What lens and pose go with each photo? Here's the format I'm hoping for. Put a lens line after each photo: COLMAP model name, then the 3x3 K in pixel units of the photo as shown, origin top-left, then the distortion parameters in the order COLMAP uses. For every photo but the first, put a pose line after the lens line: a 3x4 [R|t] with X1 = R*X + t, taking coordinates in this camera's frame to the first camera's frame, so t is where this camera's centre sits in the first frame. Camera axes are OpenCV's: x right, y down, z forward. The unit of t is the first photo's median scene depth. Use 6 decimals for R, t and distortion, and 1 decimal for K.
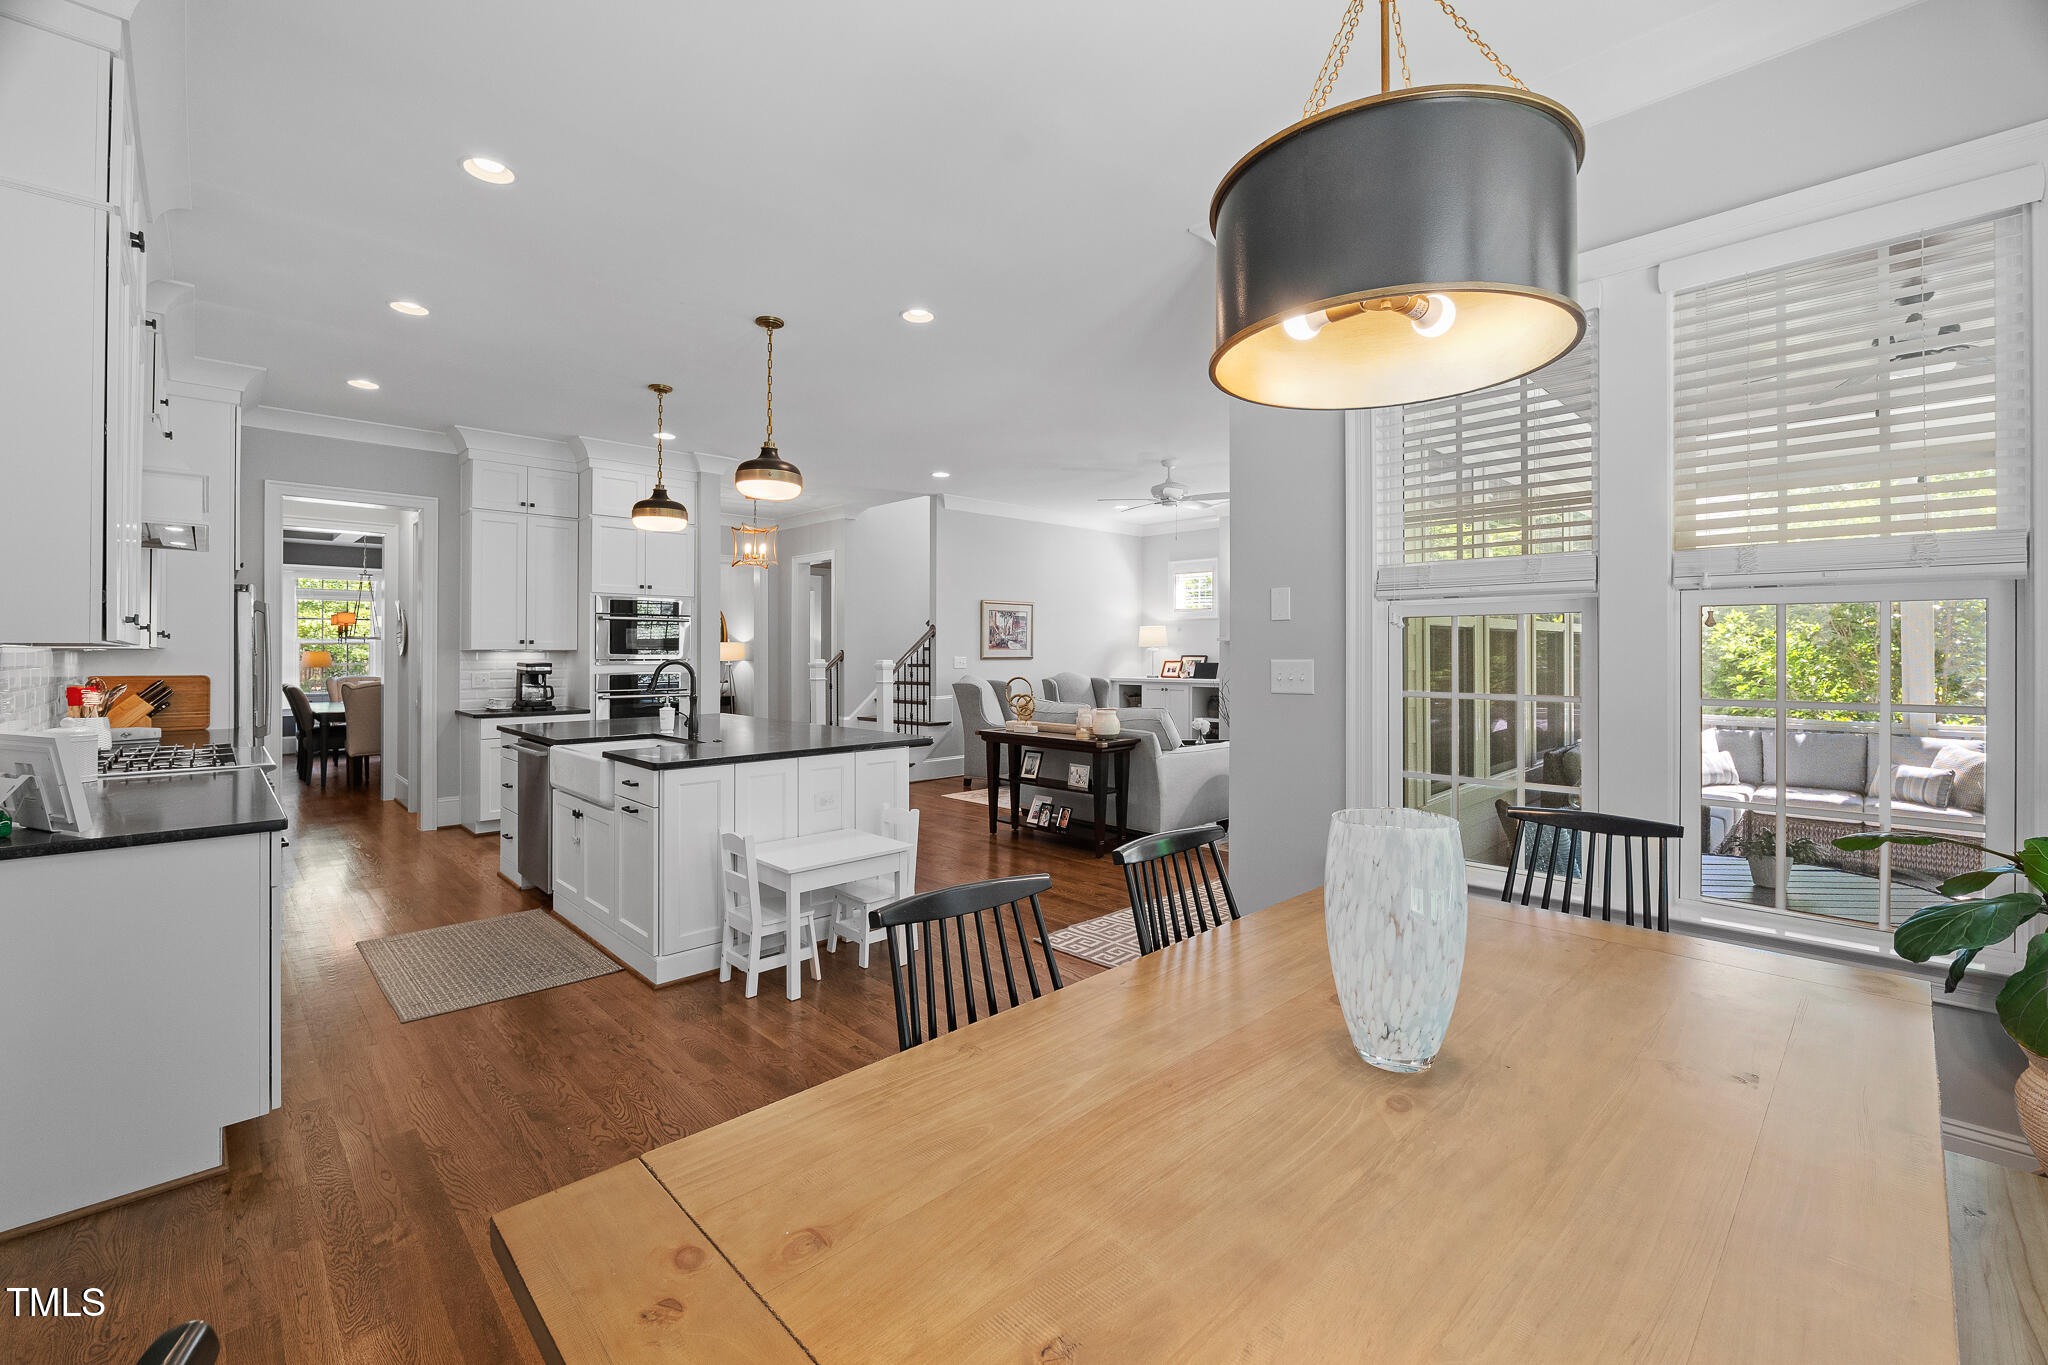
lens RADIAL K [[838.0, 0, 1024.8], [0, 838.0, 683.7], [0, 0, 1]] dist [-0.008314, 0.000103]
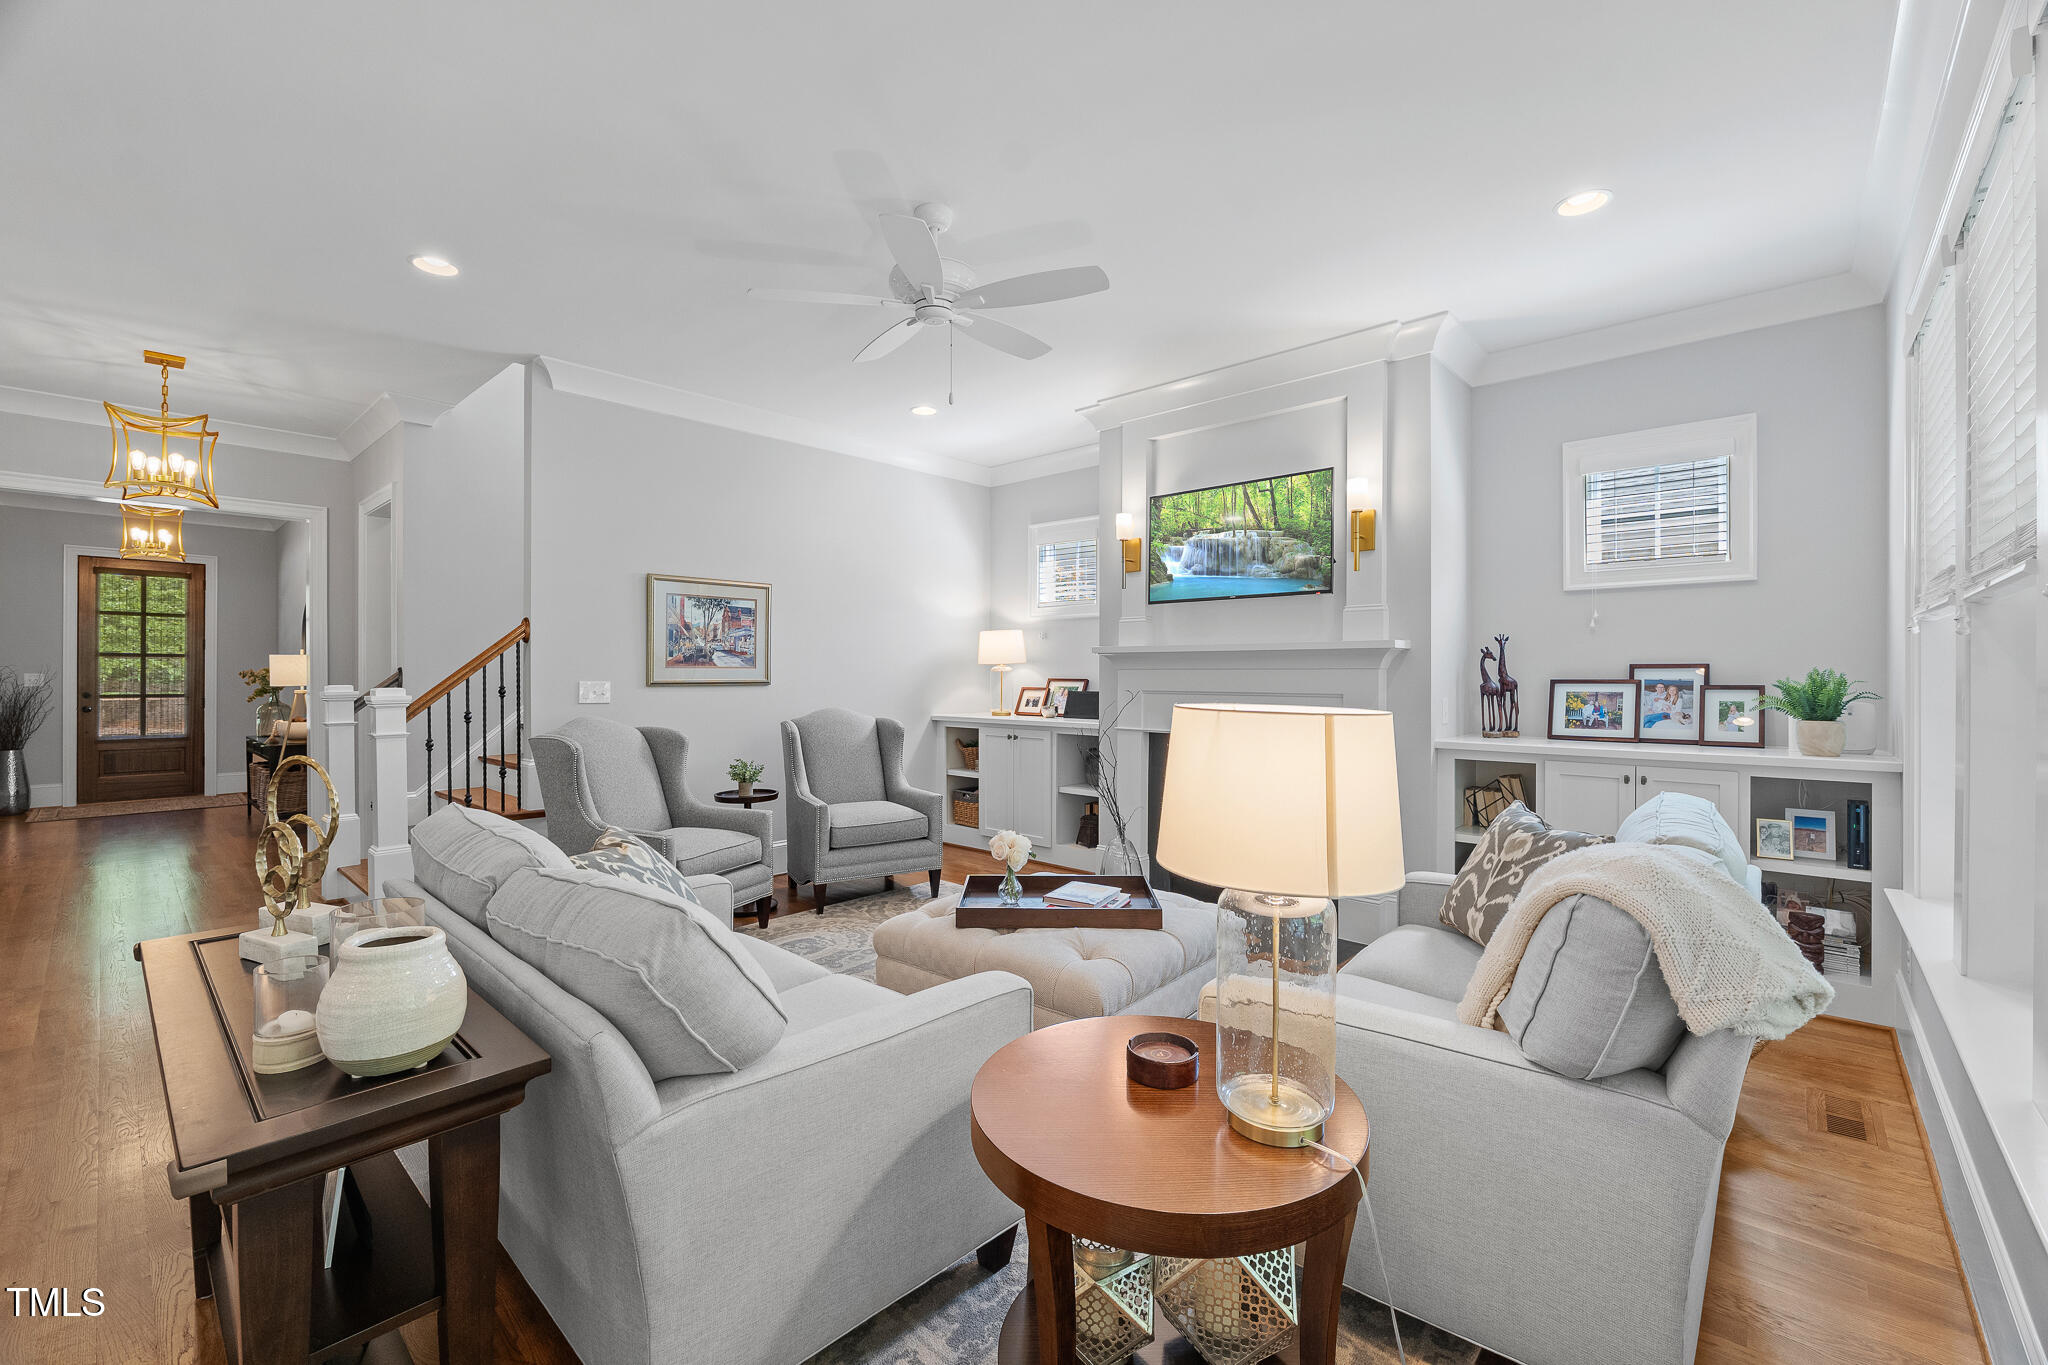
lens RADIAL K [[838.0, 0, 1024.8], [0, 838.0, 683.7], [0, 0, 1]] dist [-0.008314, 0.000103]
pose [[0.997850, 0.002343, 0.065504, 0.137081], [-0.000713, 0.999690, -0.024894, -0.015941], [-0.065542, 0.024793, 0.997542, 0.417625]]
